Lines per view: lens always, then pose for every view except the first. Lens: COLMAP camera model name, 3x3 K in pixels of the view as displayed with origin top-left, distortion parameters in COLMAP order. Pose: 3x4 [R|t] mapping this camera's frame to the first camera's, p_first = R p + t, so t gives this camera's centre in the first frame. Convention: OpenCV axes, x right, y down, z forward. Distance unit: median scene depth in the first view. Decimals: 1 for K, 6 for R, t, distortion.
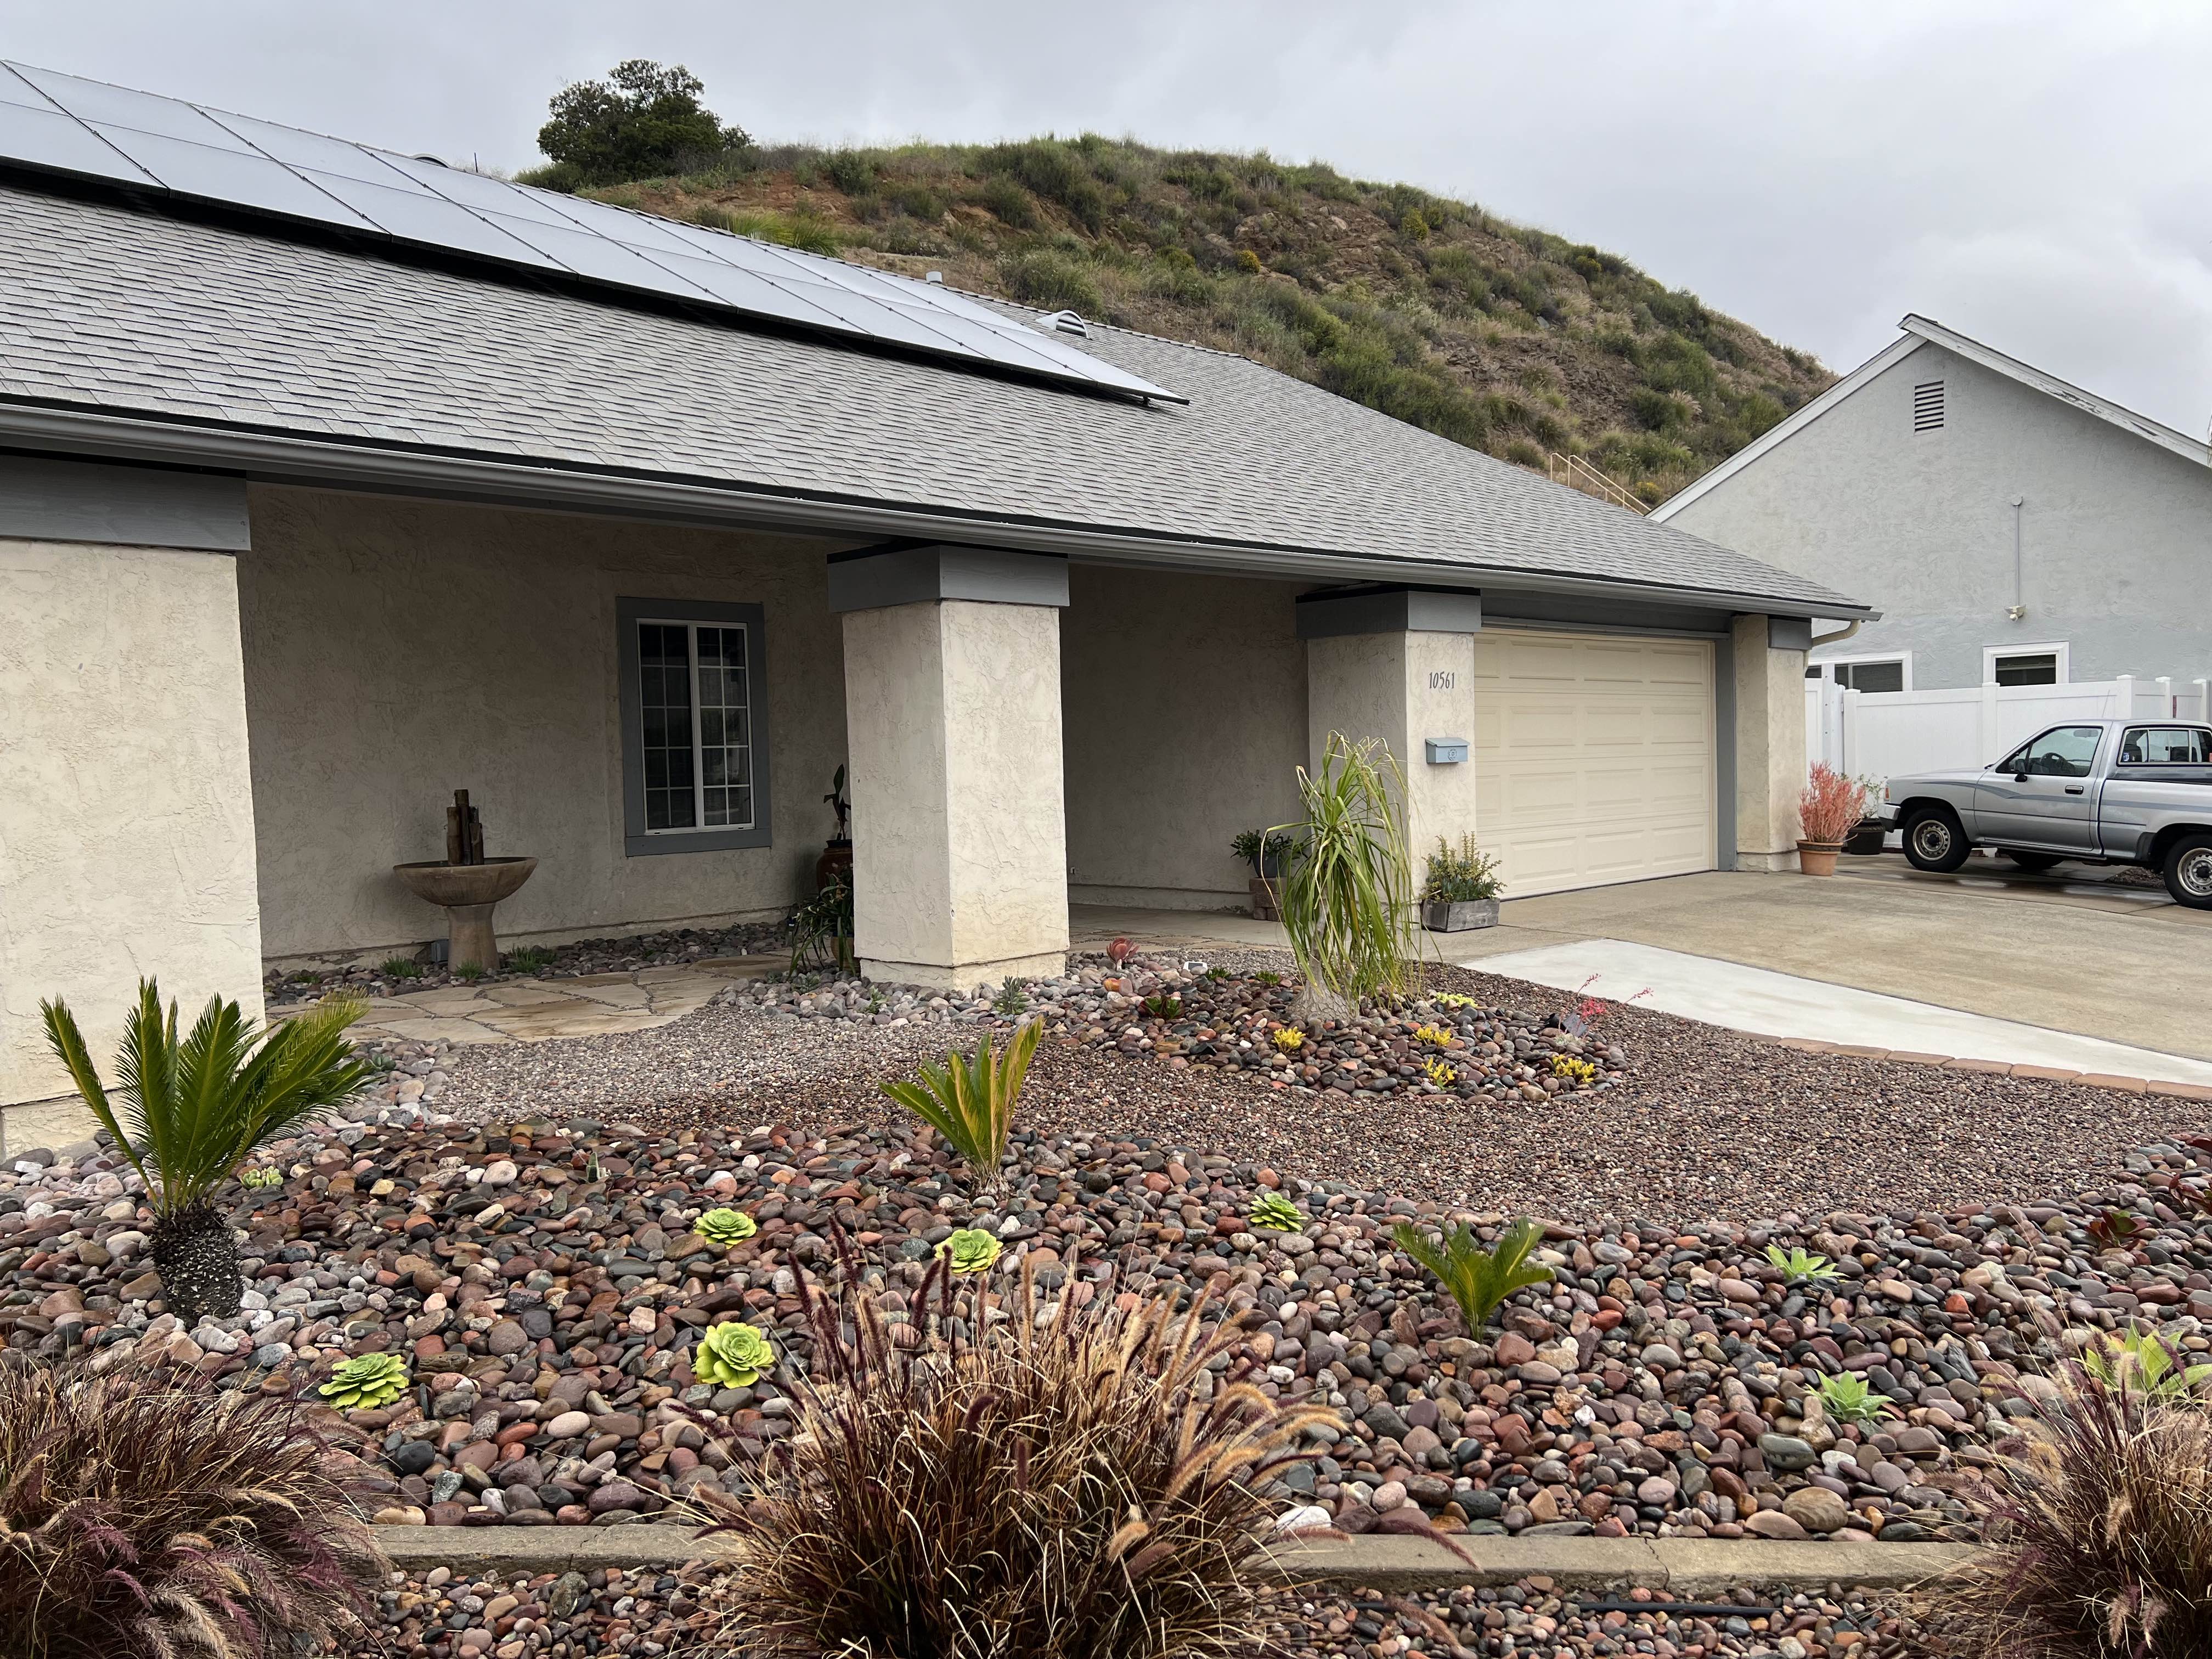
lens RADIAL K [[1646.4, 0, 1108.8], [0, 1646.4, 838.8], [0, 0, 1]] dist [0.058101, -0.054567]
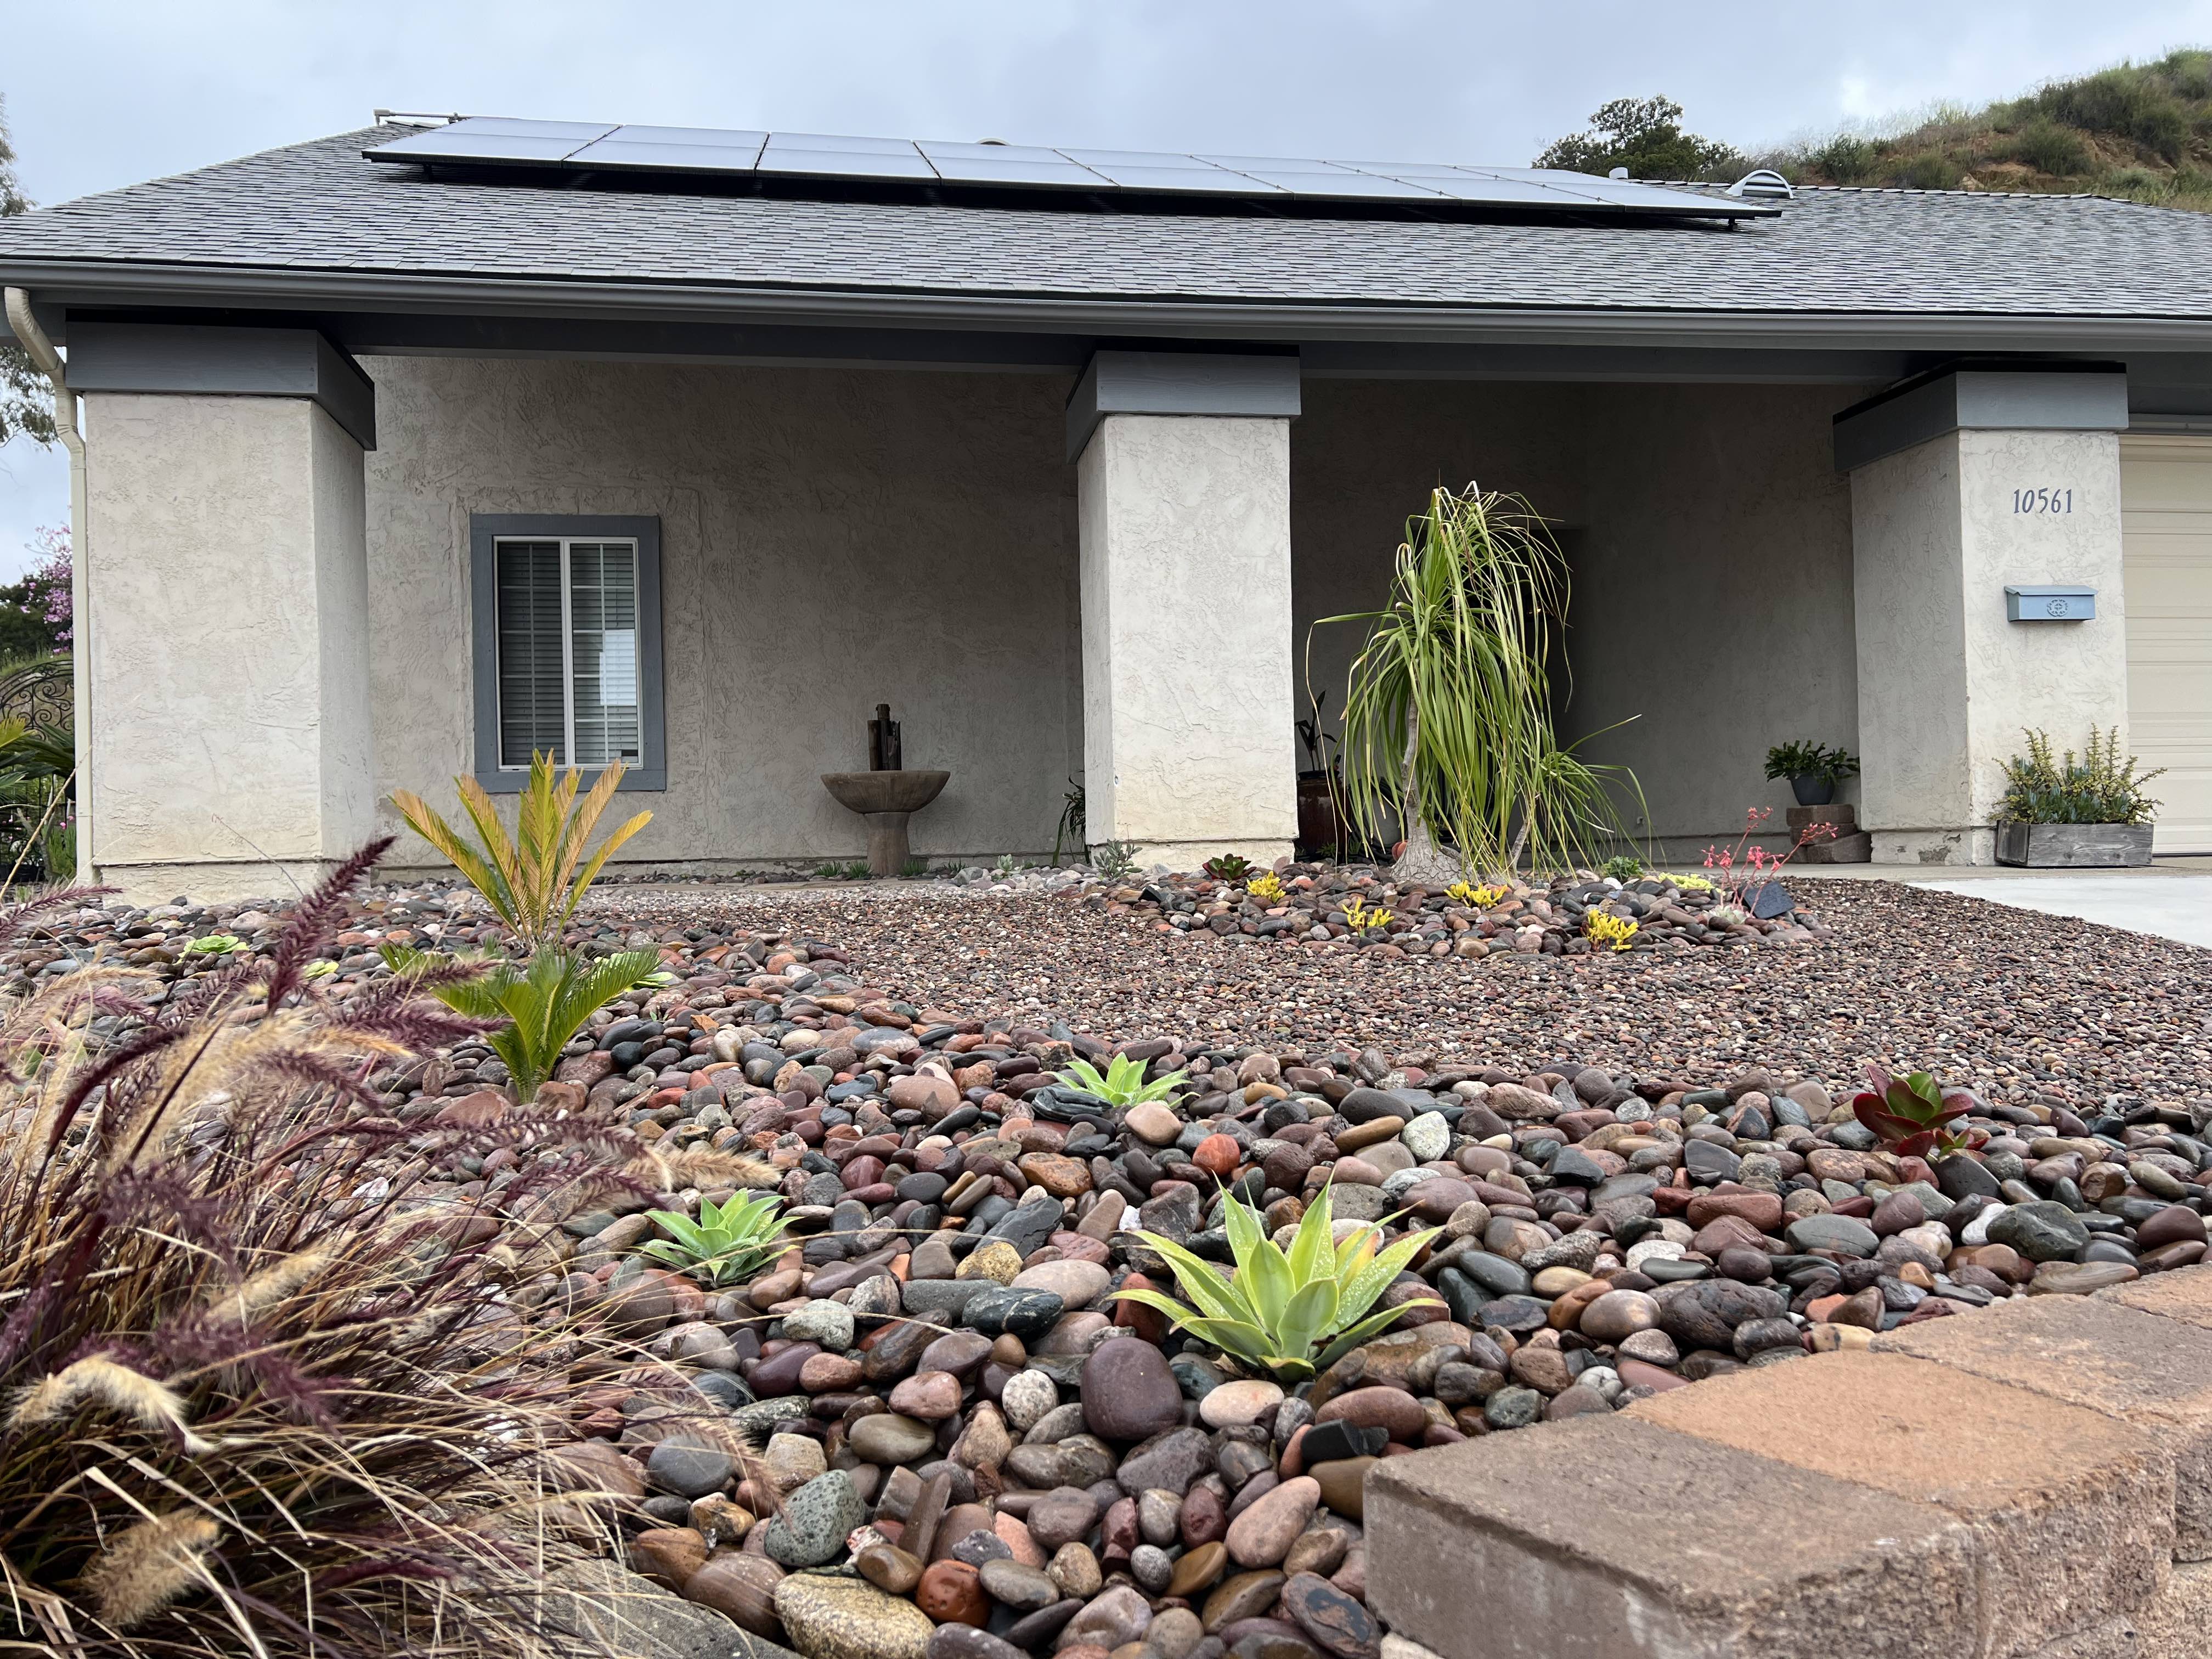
lens RADIAL K [[1646.4, 0, 1108.8], [0, 1646.4, 838.8], [0, 0, 1]] dist [0.058101, -0.054567]
pose [[0.808403, 0.000541, -0.588629, 0.385475], [-0.027338, 0.998955, -0.036628, 0.102264], [0.587994, 0.045702, 0.807573, 0.287628]]
